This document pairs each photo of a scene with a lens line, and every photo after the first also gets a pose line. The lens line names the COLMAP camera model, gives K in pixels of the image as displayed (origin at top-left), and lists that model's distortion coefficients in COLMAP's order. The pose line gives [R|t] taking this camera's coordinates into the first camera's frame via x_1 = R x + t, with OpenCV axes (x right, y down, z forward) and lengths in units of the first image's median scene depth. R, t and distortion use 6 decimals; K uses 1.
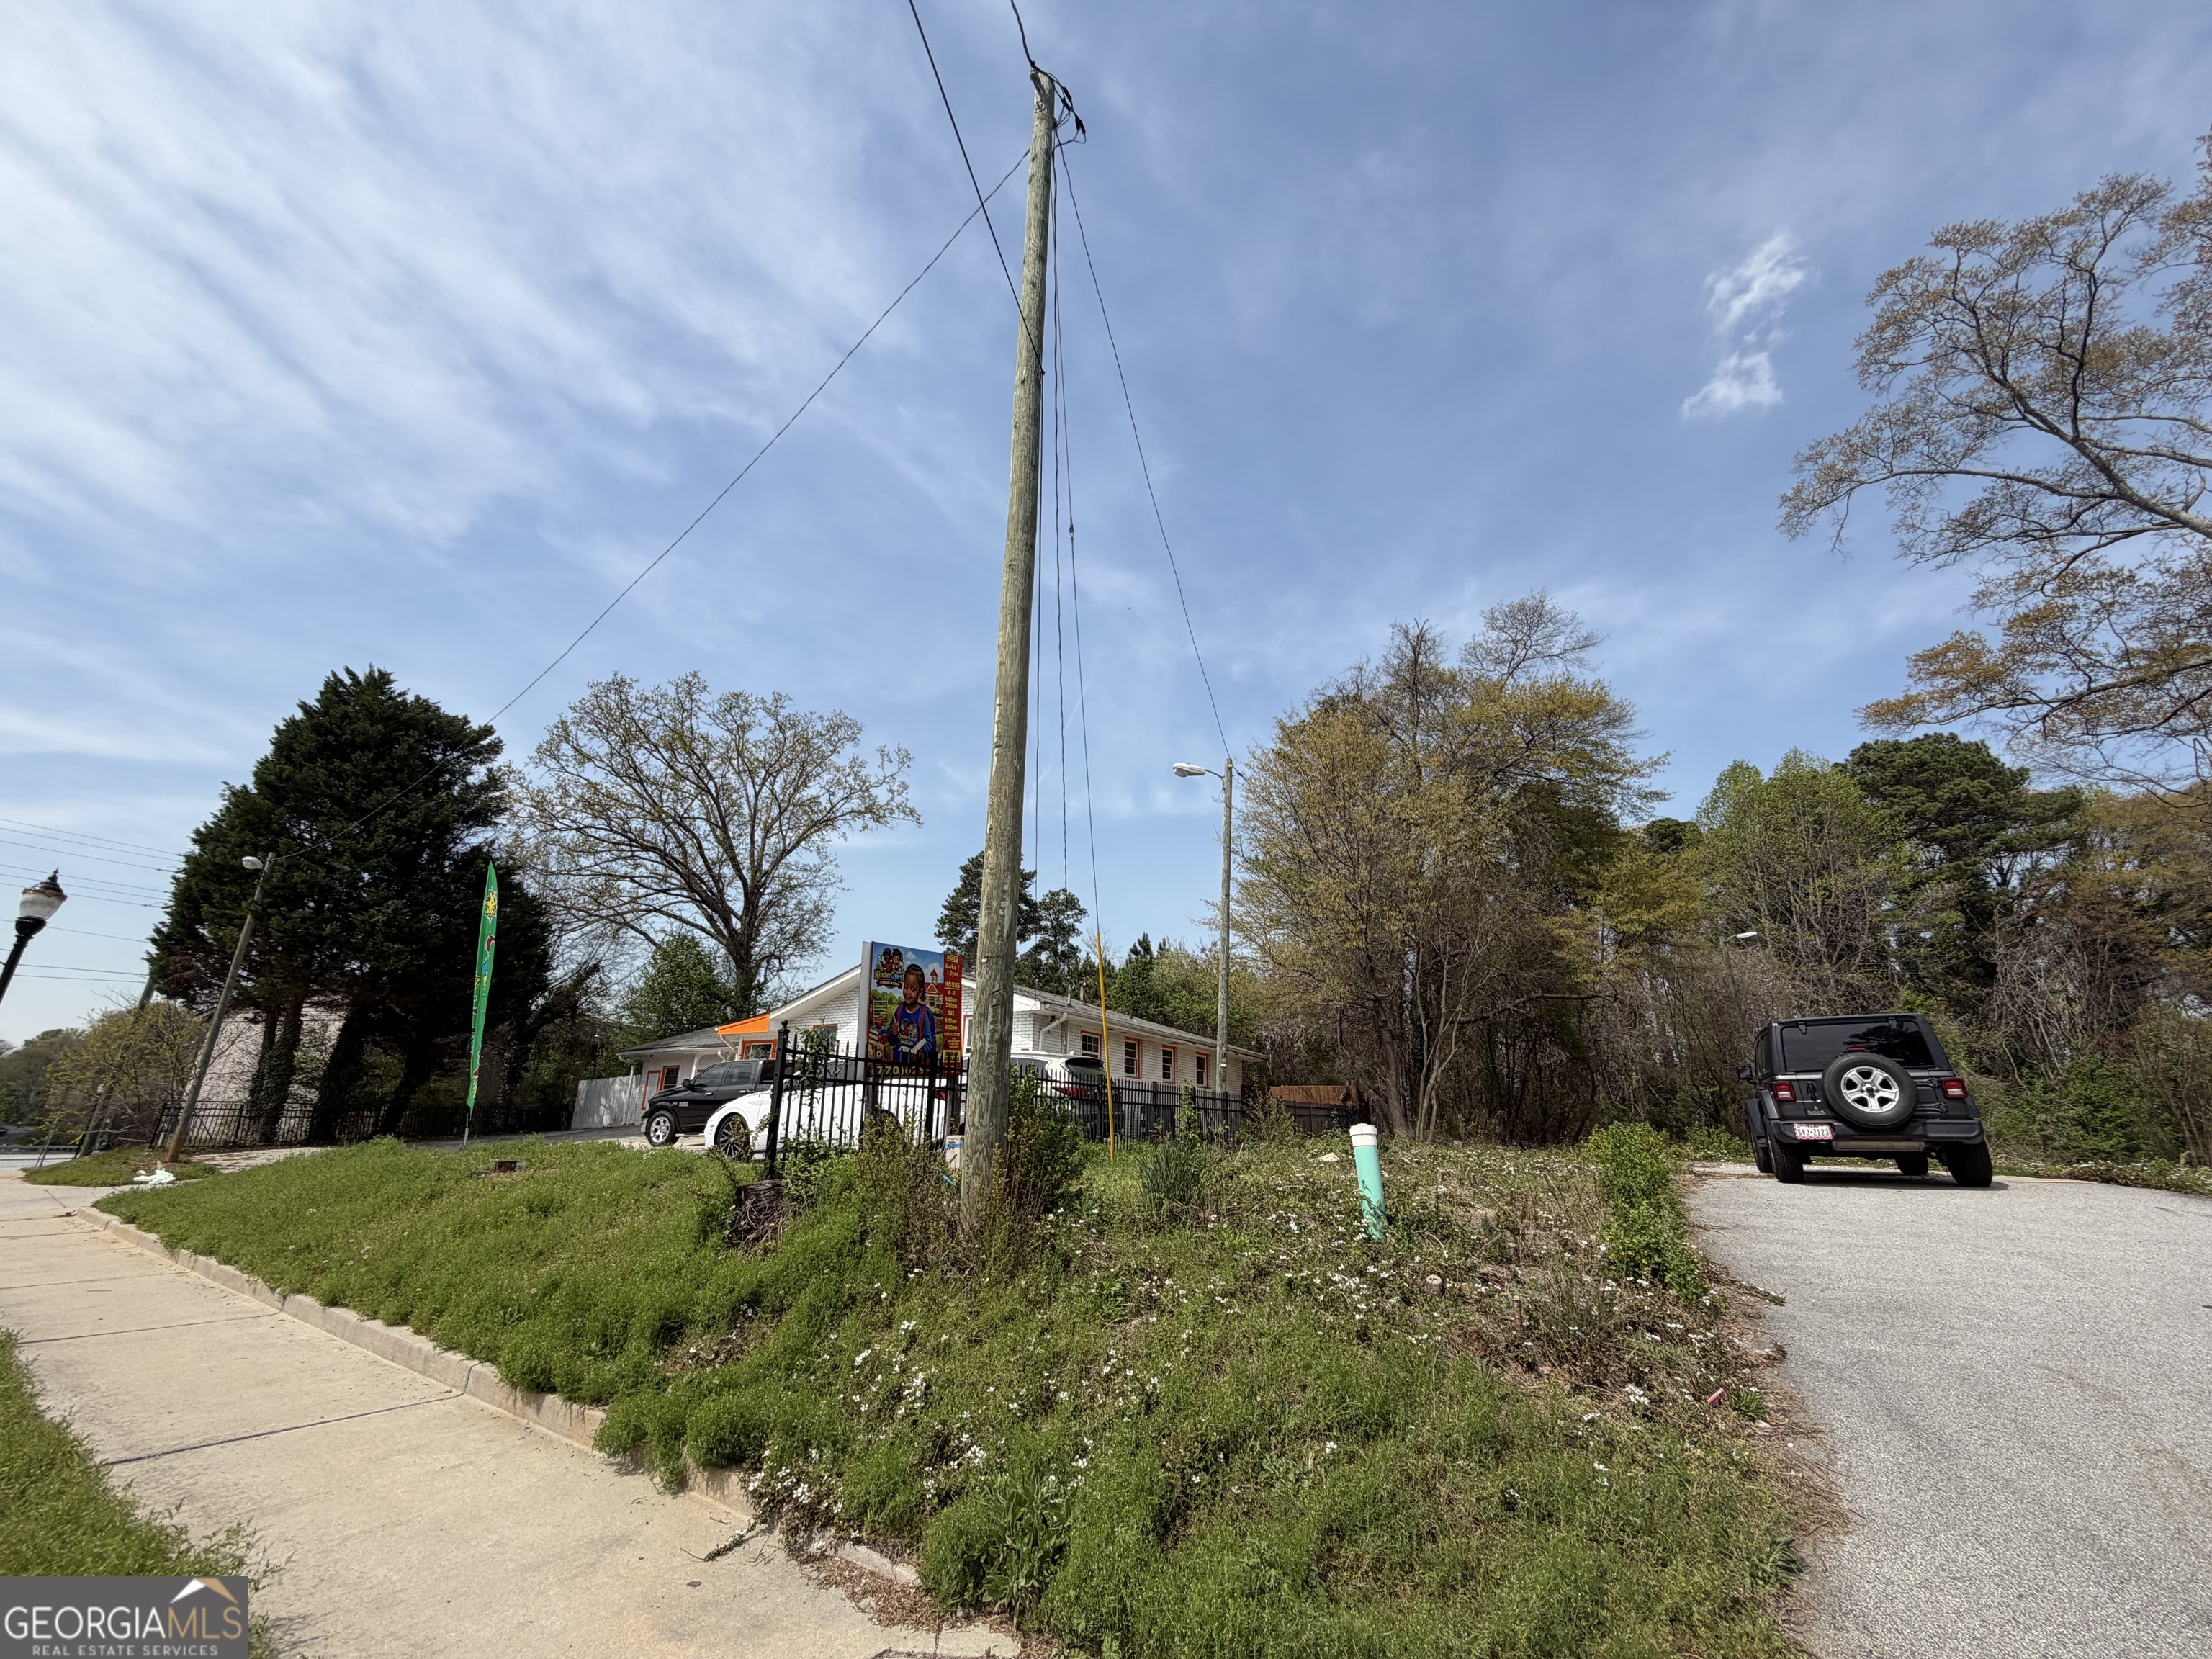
lens RADIAL K [[889.3, 0, 1096.8], [0, 889.3, 832.7], [0, 0, 1]] dist [0.000493, 0.000162]
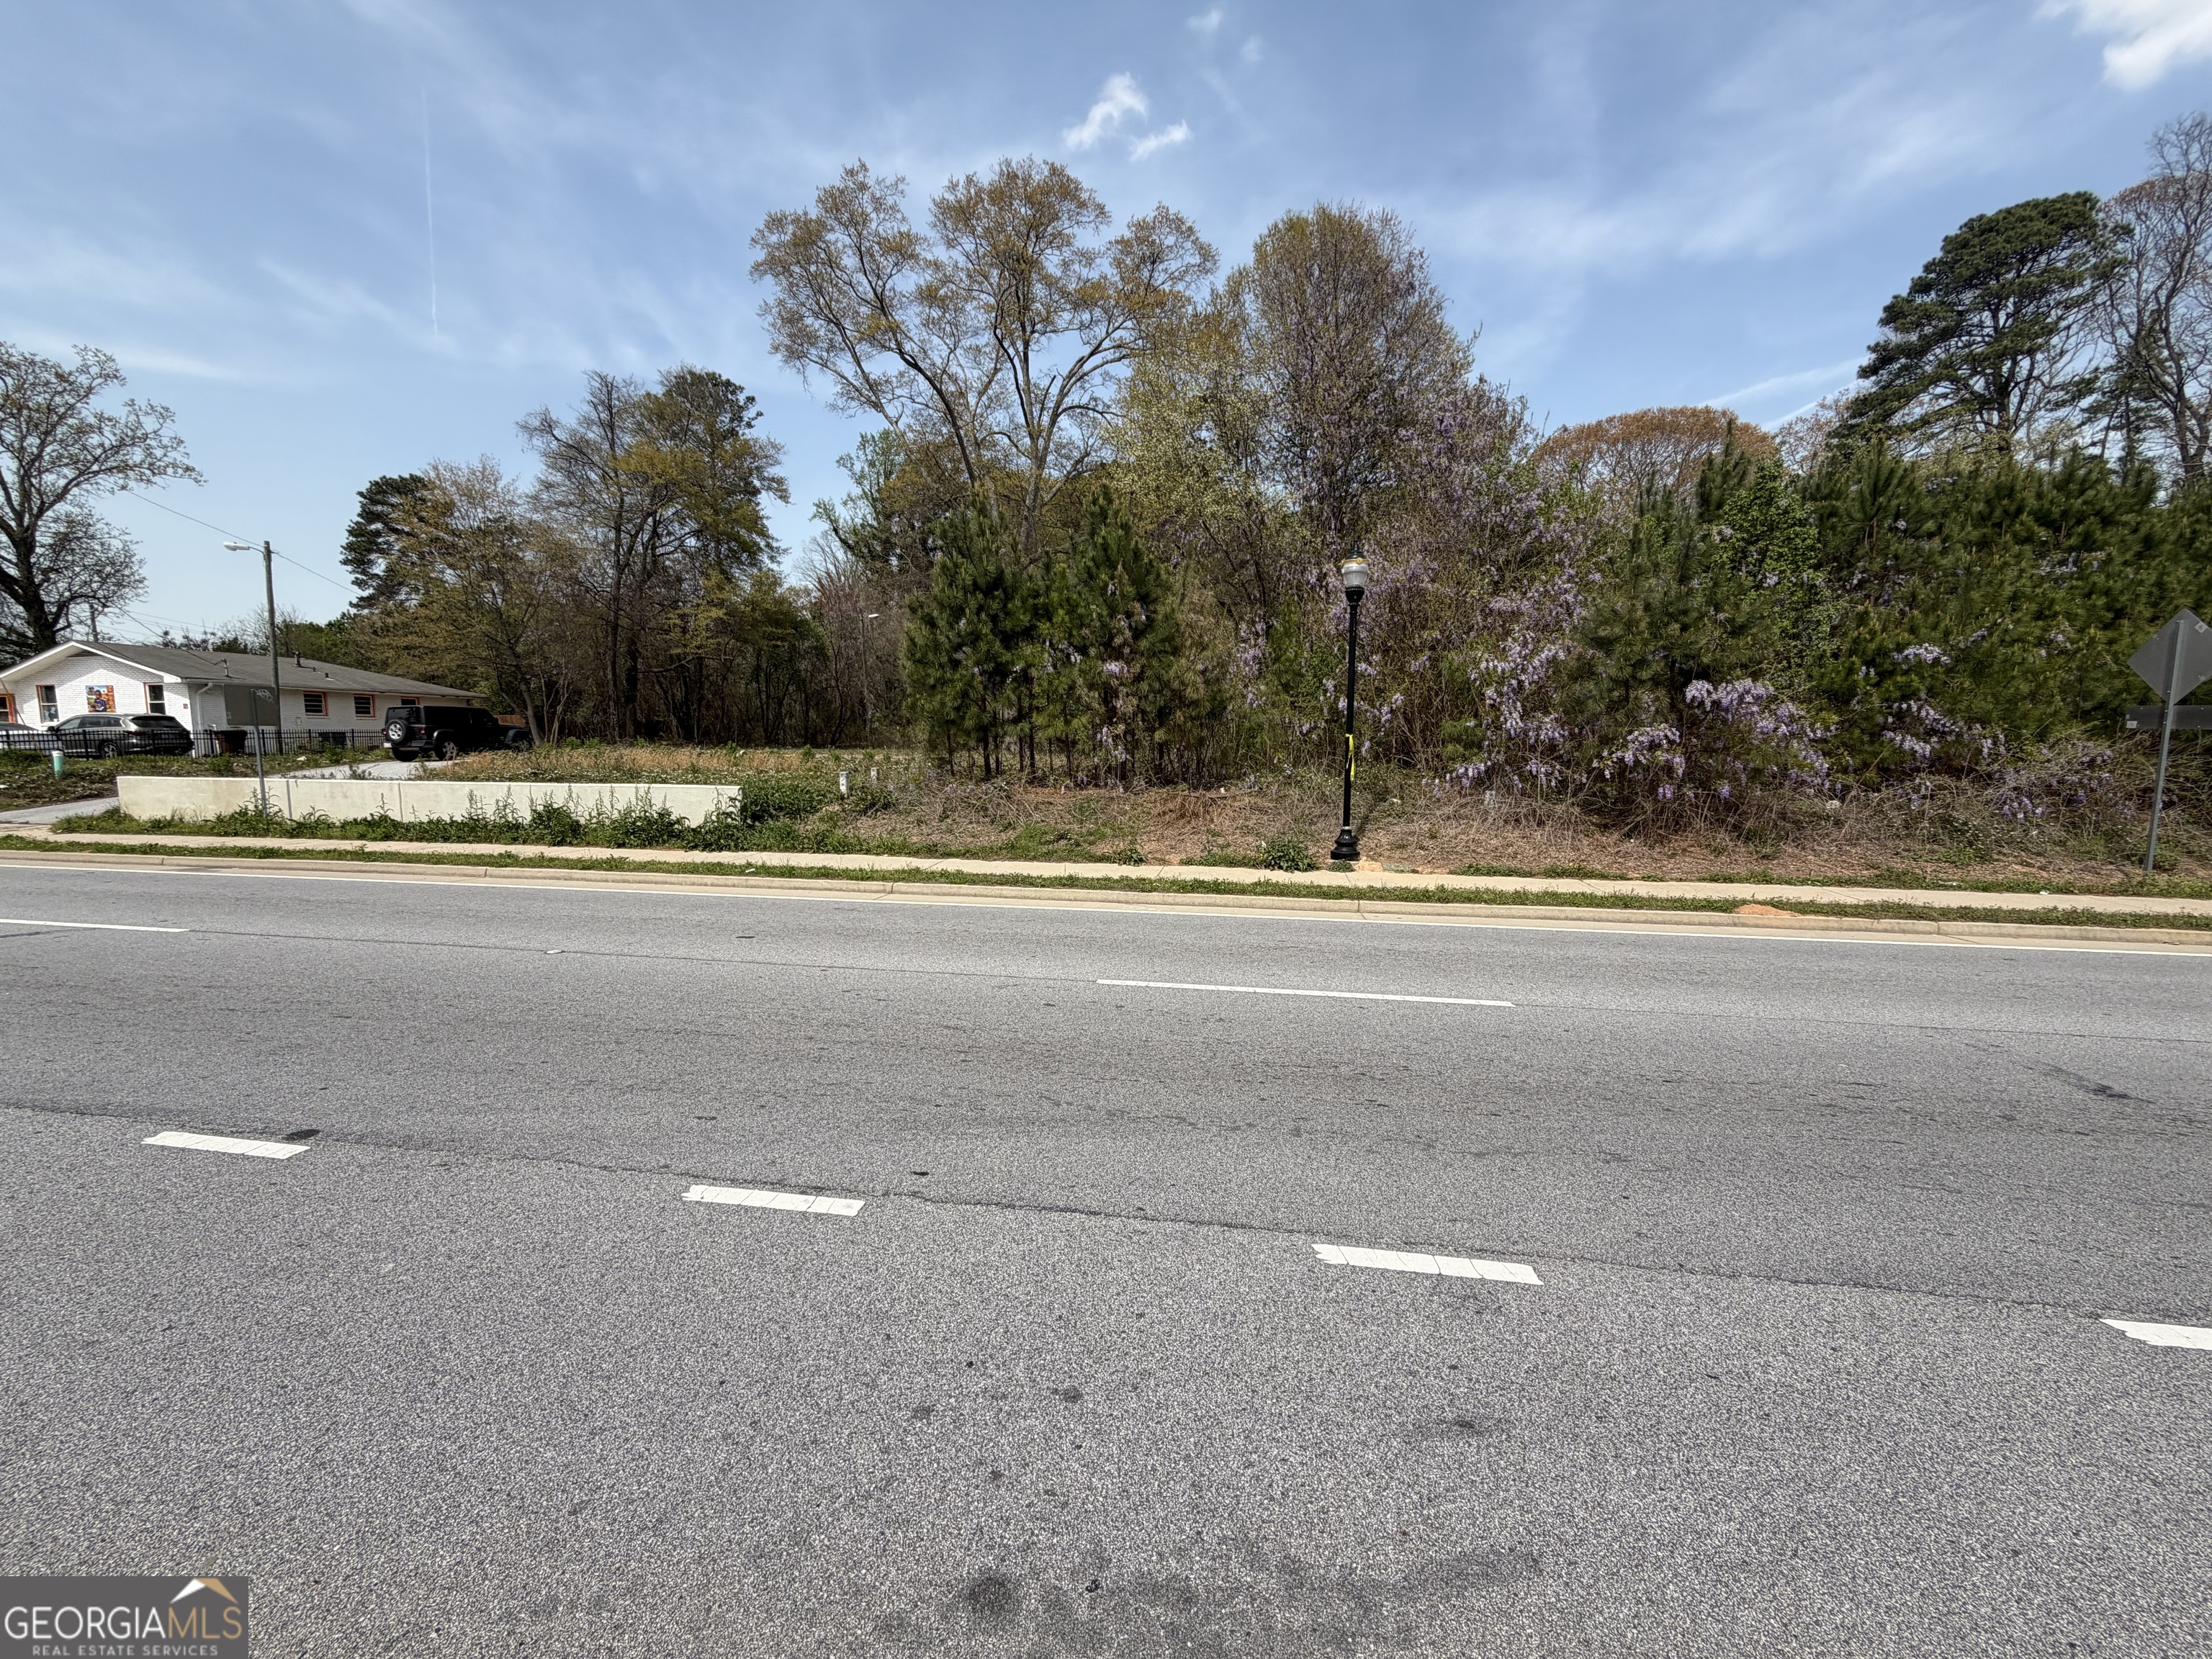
lens RADIAL K [[937.6, 0, 1093.6], [0, 937.6, 841.3], [0, 0, 1]] dist [0.009400, 0.000081]
pose [[0.940061, -0.054940, 0.336551, 0.645211], [-0.089981, 0.911993, 0.400215, -0.268628], [-0.328920, -0.406510, 0.852386, -0.824455]]
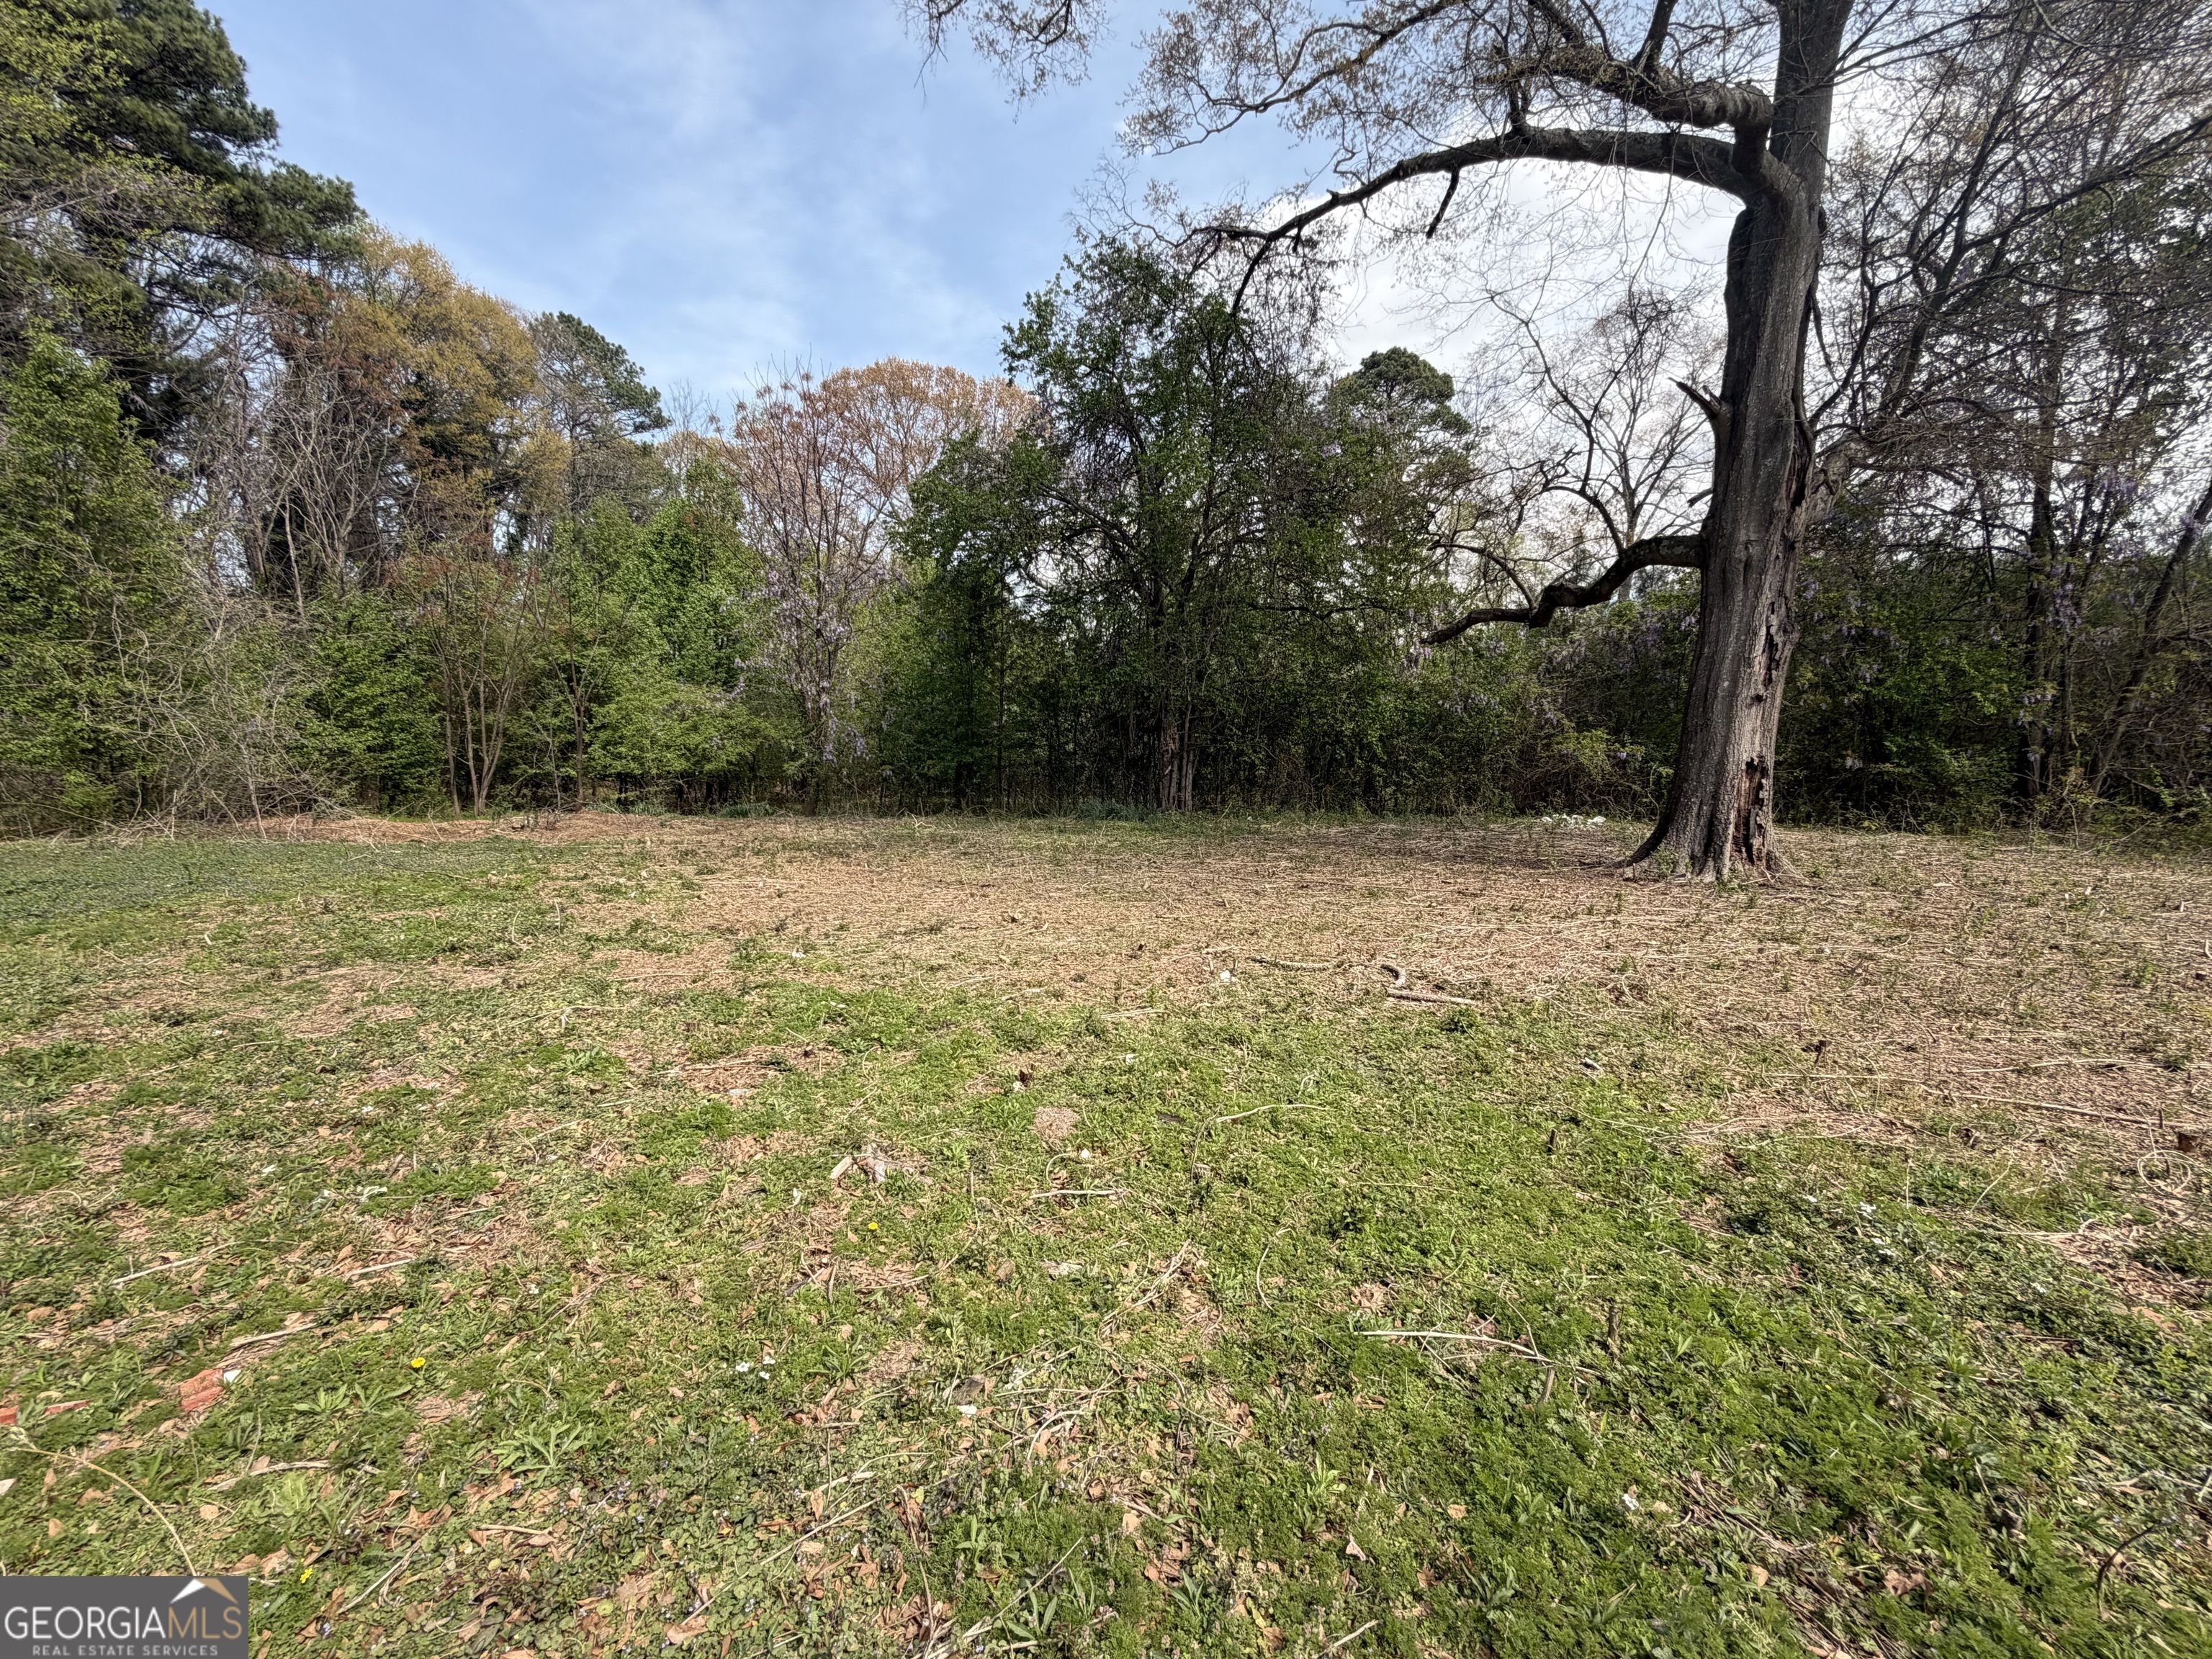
lens RADIAL K [[889.3, 0, 1115.5], [0, 889.3, 834.4], [0, 0, 1]] dist [0.000493, 0.000162]
pose [[-0.104183, -0.135677, 0.985260, 0.698224], [-0.345359, 0.933941, 0.092092, 0.252762], [-0.932670, -0.330674, -0.144158, 0.834166]]
